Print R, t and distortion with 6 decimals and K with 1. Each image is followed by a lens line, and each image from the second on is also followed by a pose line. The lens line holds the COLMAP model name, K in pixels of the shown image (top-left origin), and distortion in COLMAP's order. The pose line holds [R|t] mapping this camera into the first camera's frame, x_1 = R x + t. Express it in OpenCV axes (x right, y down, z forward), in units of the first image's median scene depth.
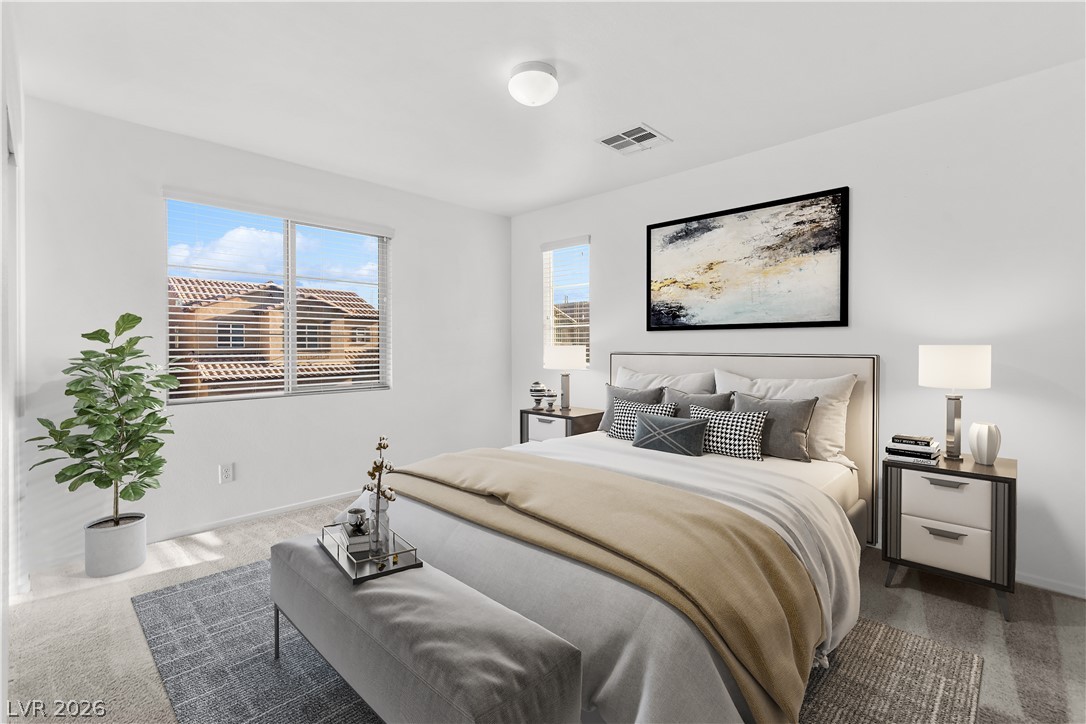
lens RADIAL K [[483.2, 0, 544.3], [0, 483.2, 353.5], [0, 0, 1]] dist [0.004541, 0.000208]
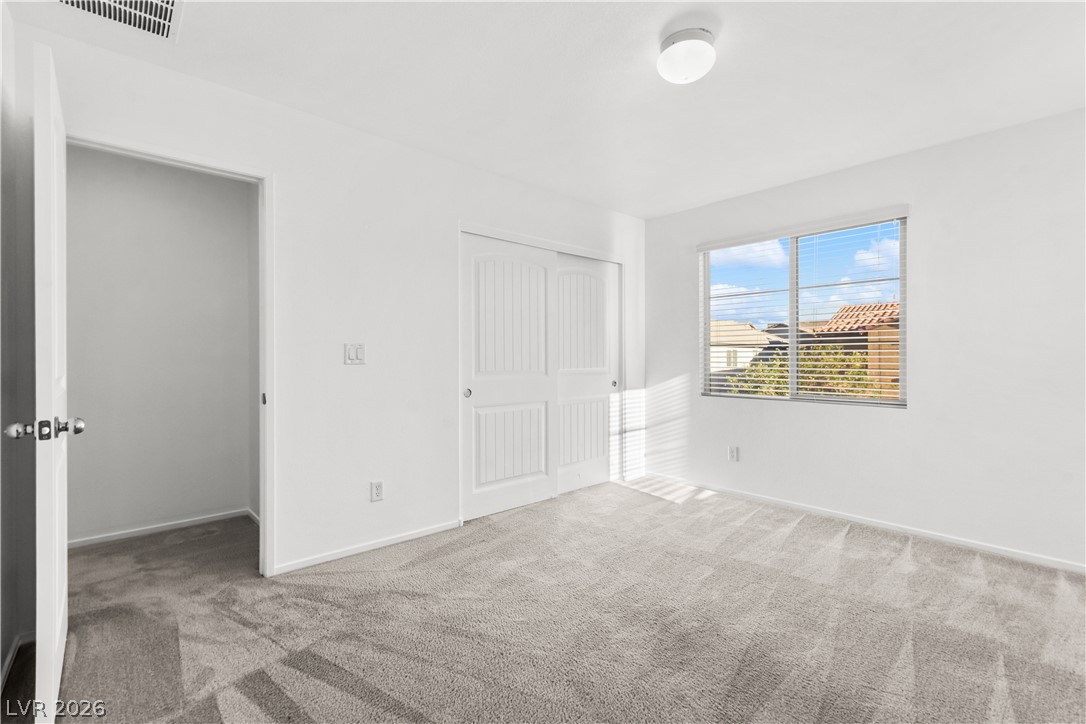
lens RADIAL K [[483.2, 0, 544.3], [0, 483.2, 353.5], [0, 0, 1]] dist [0.004541, 0.000208]
pose [[-0.074663, -0.006439, -0.997188, 0.678465], [-0.018574, 0.999815, -0.005065, 0.000343], [0.997036, 0.018143, -0.074768, 0.620321]]
